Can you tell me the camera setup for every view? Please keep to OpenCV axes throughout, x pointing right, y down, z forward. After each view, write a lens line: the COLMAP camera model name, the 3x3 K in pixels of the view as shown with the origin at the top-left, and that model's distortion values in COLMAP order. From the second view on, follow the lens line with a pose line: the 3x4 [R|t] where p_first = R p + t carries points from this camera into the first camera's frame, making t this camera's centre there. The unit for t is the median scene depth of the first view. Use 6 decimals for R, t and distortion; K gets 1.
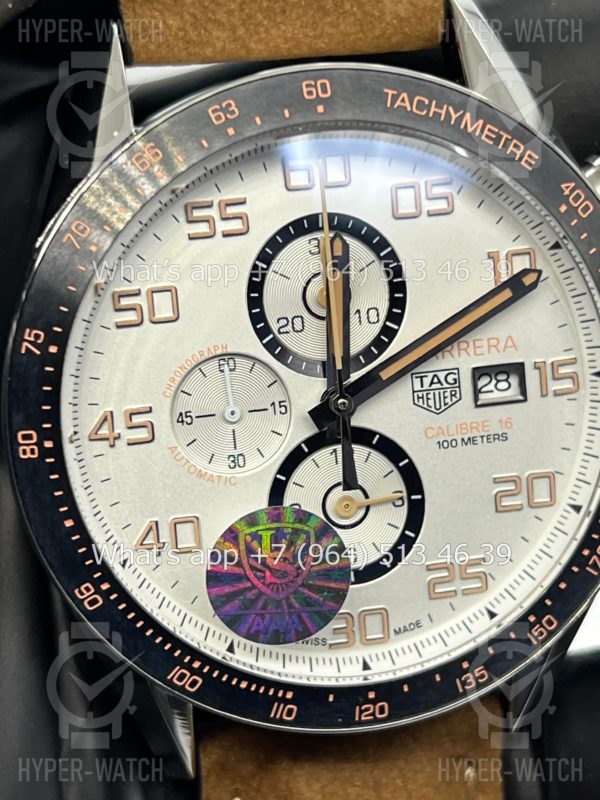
lens RADIAL K [[1789.0, 0, 290.2], [0, 1789.0, 399.9], [0, 0, 1]] dist [0.167801, 0.000000]
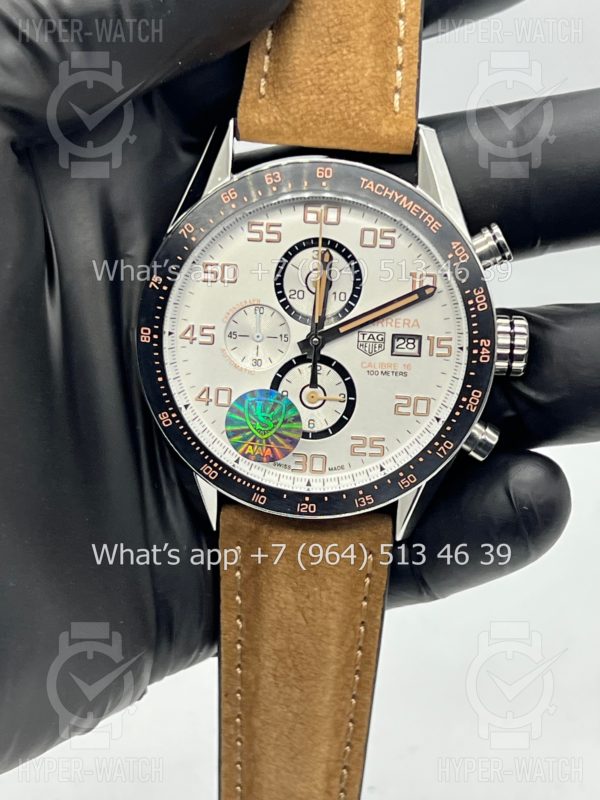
lens RADIAL K [[1869.6, 0, 310.6], [0, 1869.6, 390.0], [0, 0, 1]] dist [0.315248, 0.000000]
pose [[0.972548, 0.169695, -0.159232, 0.338427], [-0.161952, 0.984942, 0.060505, -0.064060], [0.167101, -0.033056, 0.985385, -0.901844]]
